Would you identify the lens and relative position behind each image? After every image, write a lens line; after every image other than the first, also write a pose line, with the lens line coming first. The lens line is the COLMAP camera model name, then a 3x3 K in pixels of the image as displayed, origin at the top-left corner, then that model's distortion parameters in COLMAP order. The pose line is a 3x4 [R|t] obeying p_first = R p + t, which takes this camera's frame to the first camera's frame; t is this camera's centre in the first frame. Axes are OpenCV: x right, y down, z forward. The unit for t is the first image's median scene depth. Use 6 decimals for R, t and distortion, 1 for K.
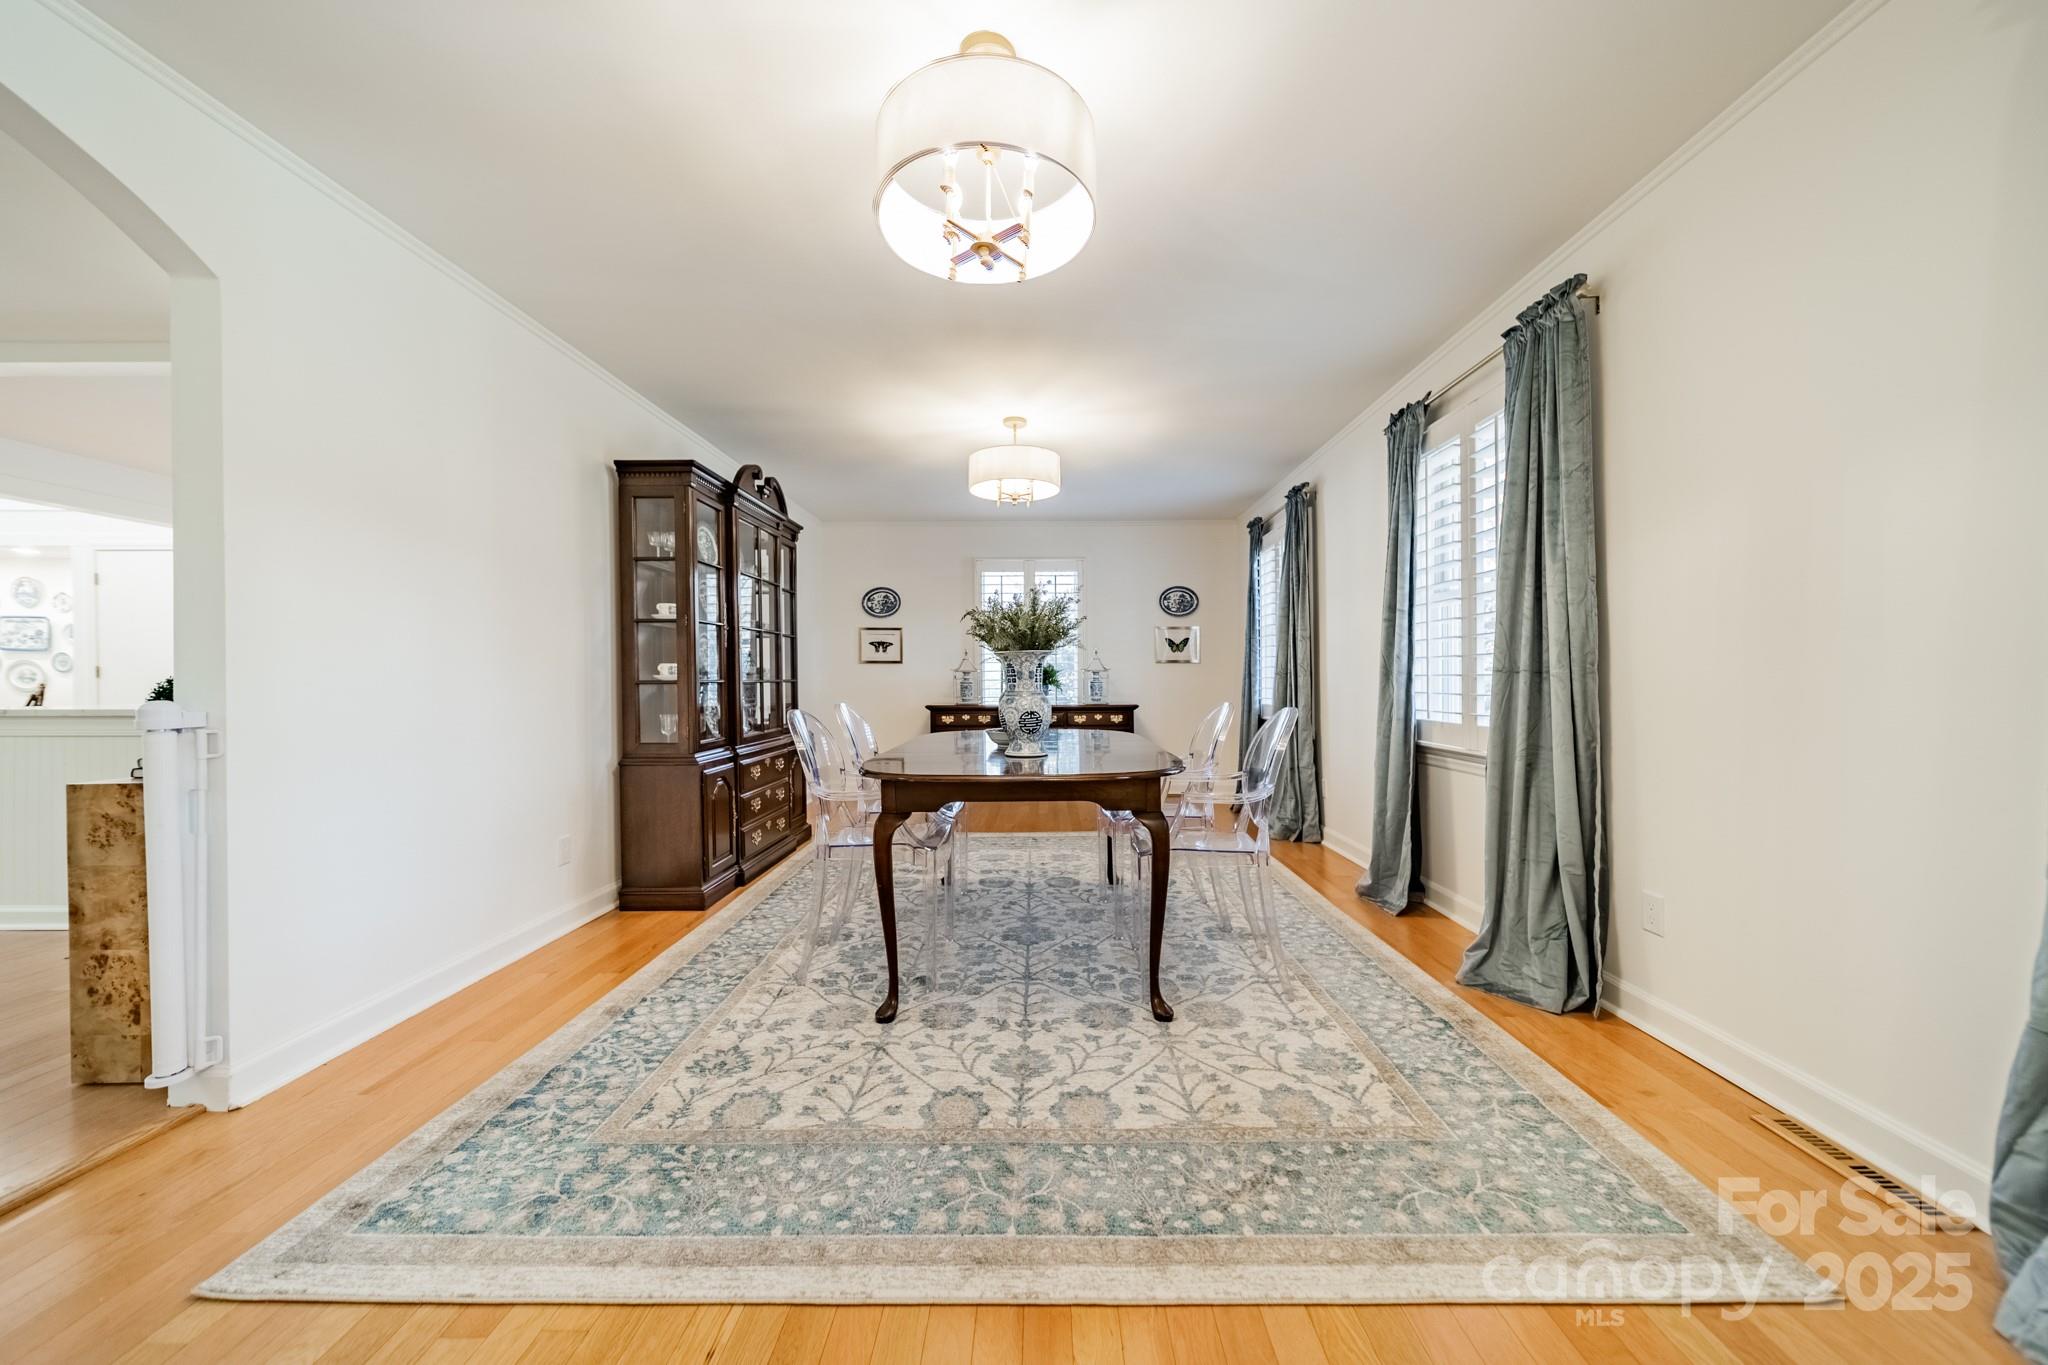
lens RADIAL K [[735.5, 0, 1032.1], [0, 735.5, 691.2], [0, 0, 1]] dist [0.007750, -0.000043]
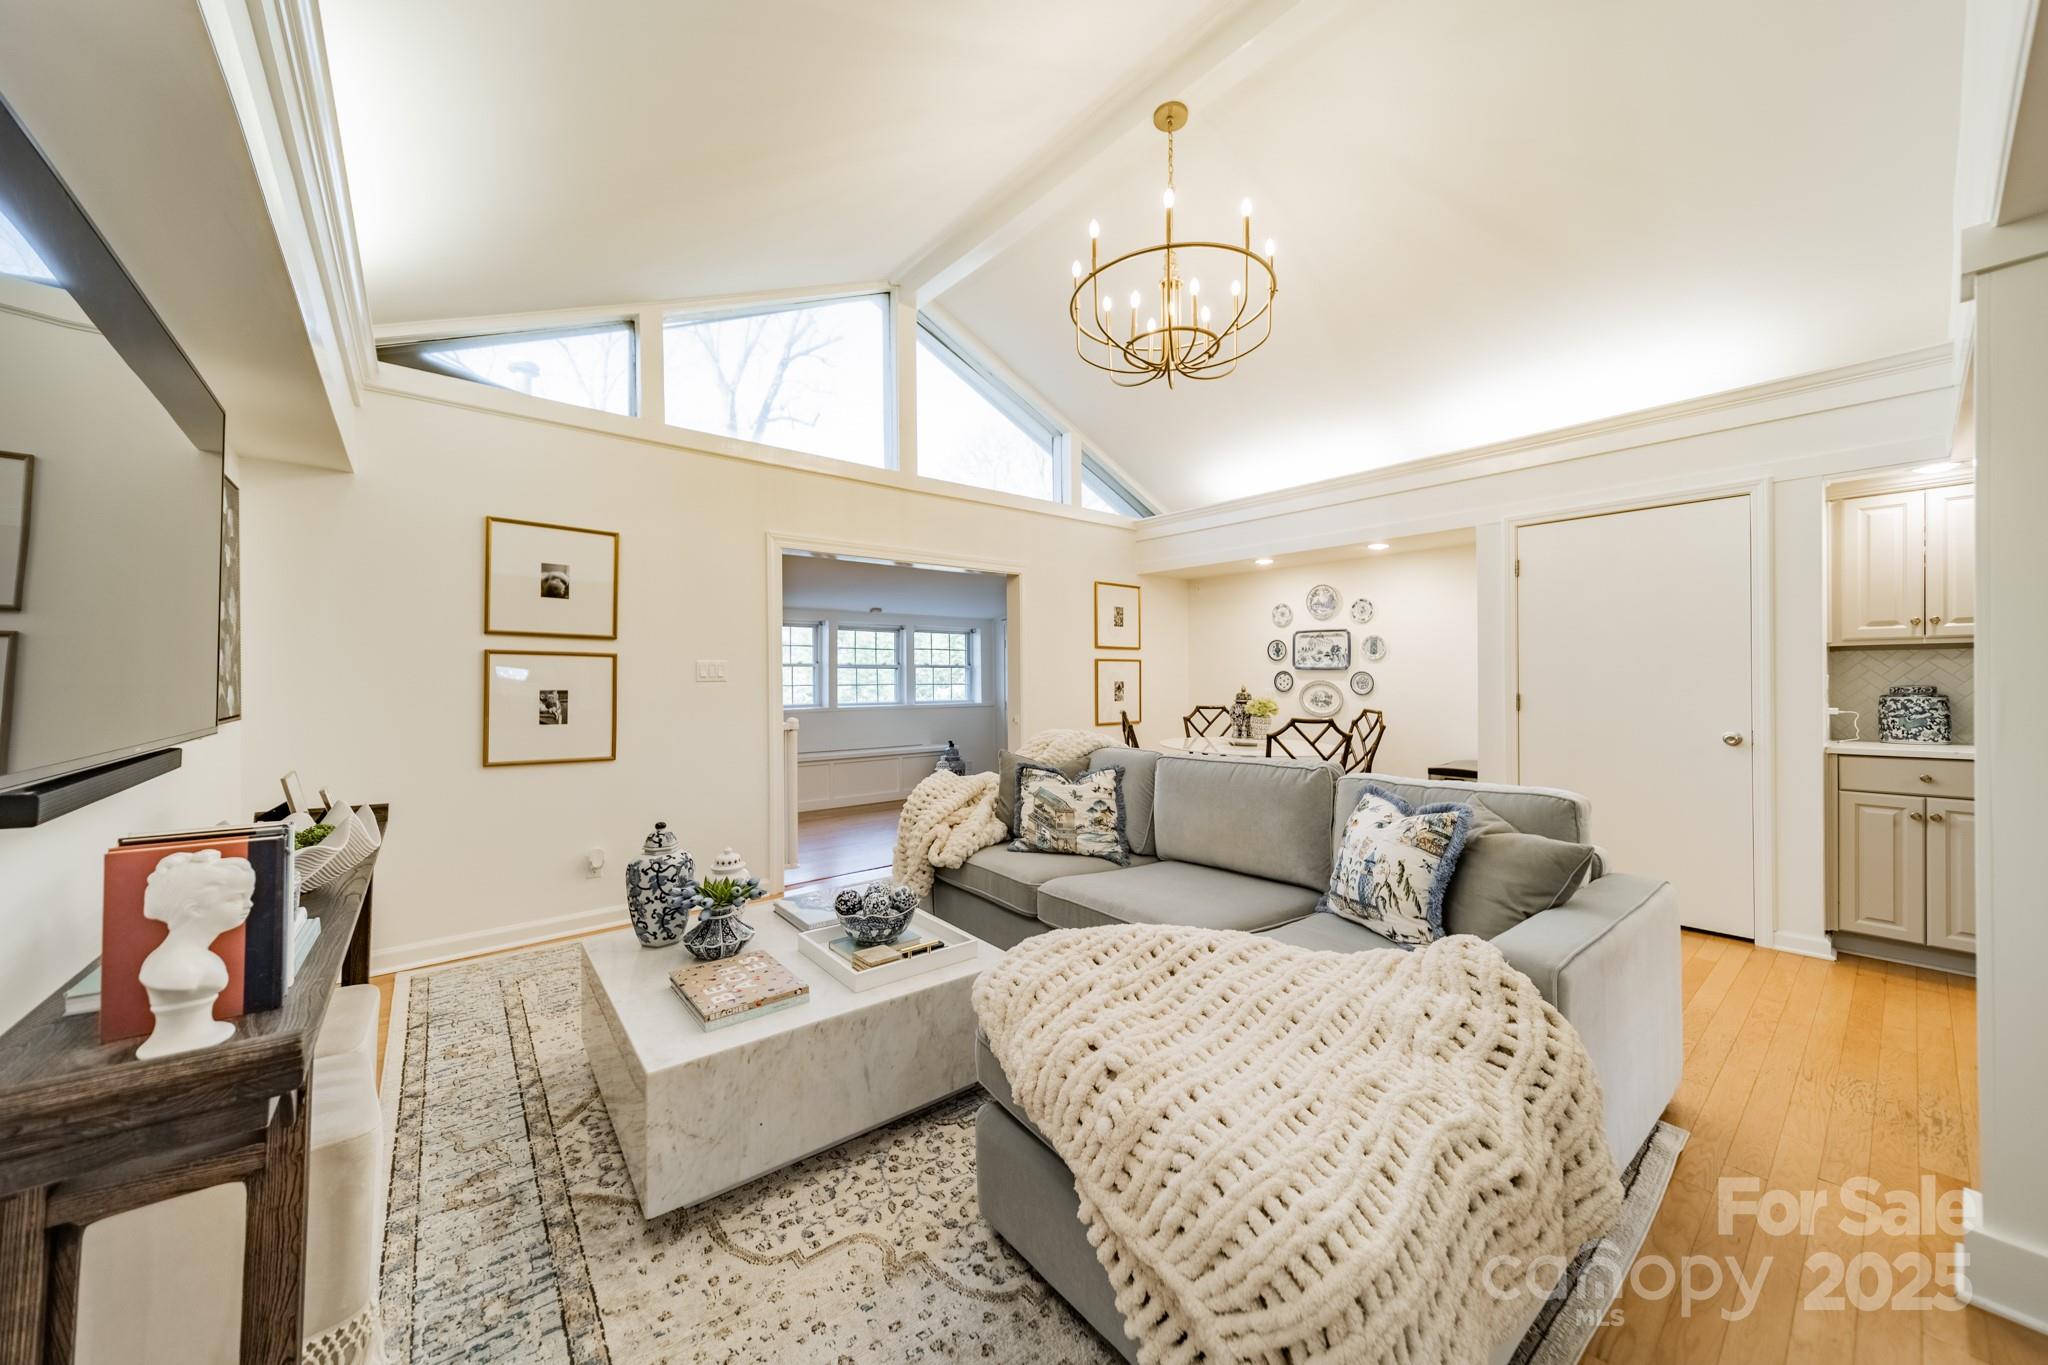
lens RADIAL K [[737.0, 0, 1036.8], [0, 737.0, 675.3], [0, 0, 1]] dist [0.019200, 0.000062]
pose [[0.657510, -0.006240, -0.753420, -2.769173], [-0.005450, 0.999900, -0.013038, -0.104485], [0.753426, 0.012679, 0.657410, 0.549115]]
